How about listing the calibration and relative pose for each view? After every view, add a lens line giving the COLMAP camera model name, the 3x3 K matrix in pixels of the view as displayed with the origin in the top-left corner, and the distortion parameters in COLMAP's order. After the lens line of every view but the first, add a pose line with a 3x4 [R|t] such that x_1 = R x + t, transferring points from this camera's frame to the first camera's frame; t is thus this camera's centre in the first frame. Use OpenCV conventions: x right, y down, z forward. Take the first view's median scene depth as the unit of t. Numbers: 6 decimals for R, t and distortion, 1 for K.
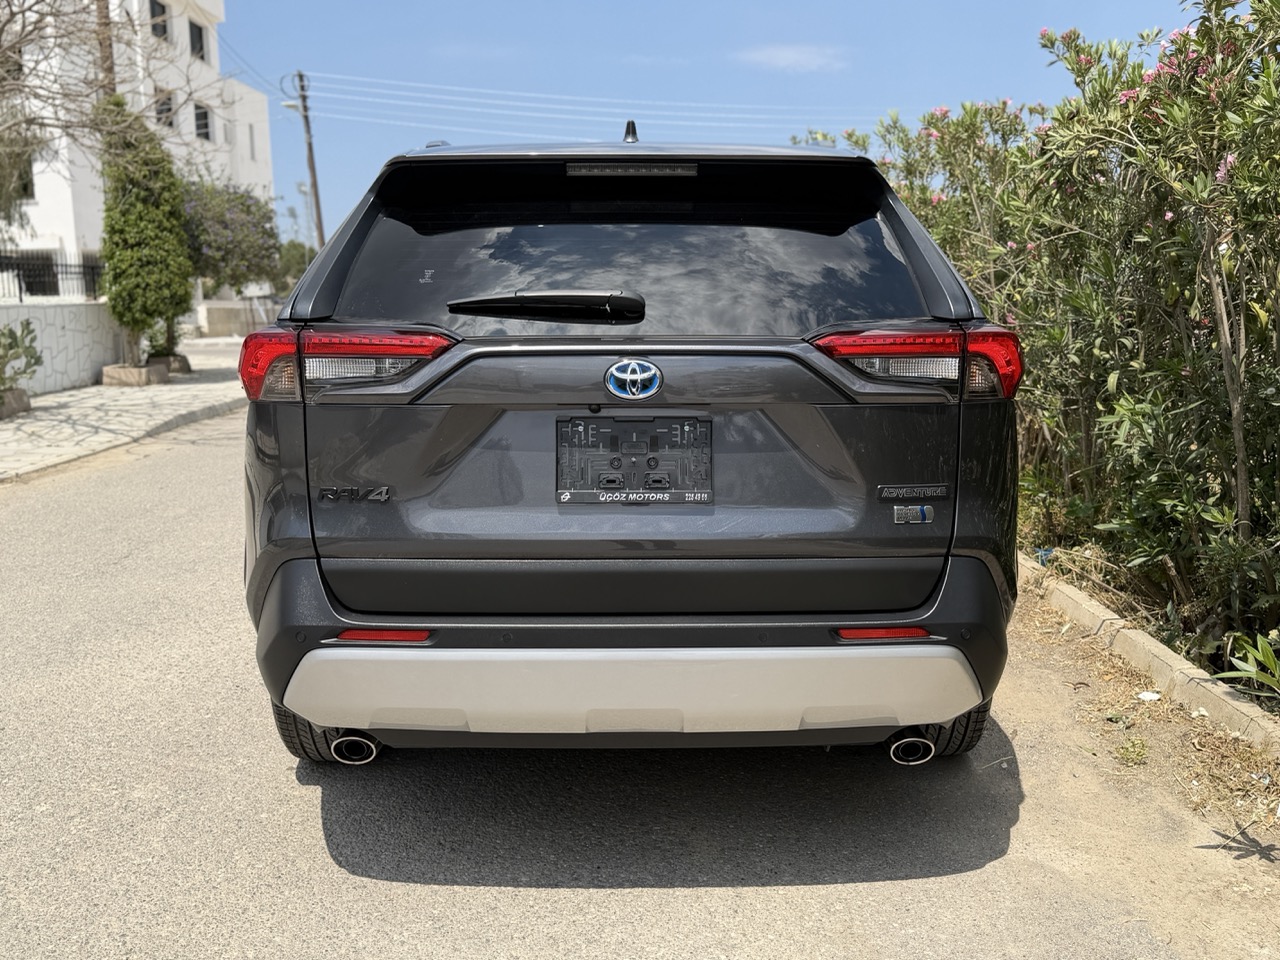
lens RADIAL K [[1168.1, 0, 649.9], [0, 1168.1, 486.9], [0, 0, 1]] dist [0.055170, 0.000000]
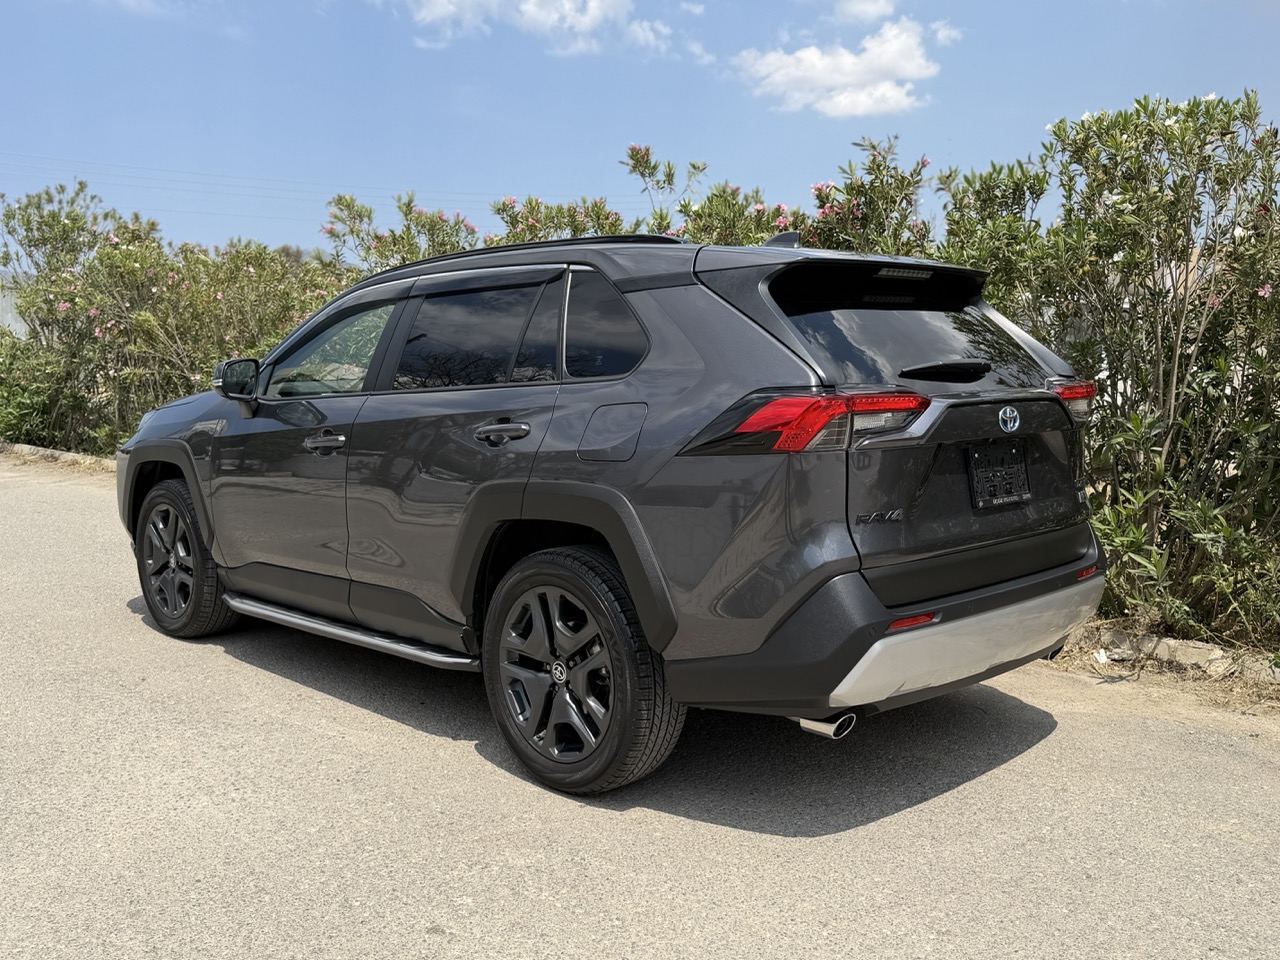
lens RADIAL K [[1168.1, 0, 641.4], [0, 1168.1, 478.1], [0, 0, 1]] dist [0.055170, 0.000000]
pose [[0.726917, -0.077120, 0.682381, -1.117987], [0.116108, 0.993171, -0.011442, -0.043091], [-0.676839, 0.087547, 0.730907, 0.192255]]
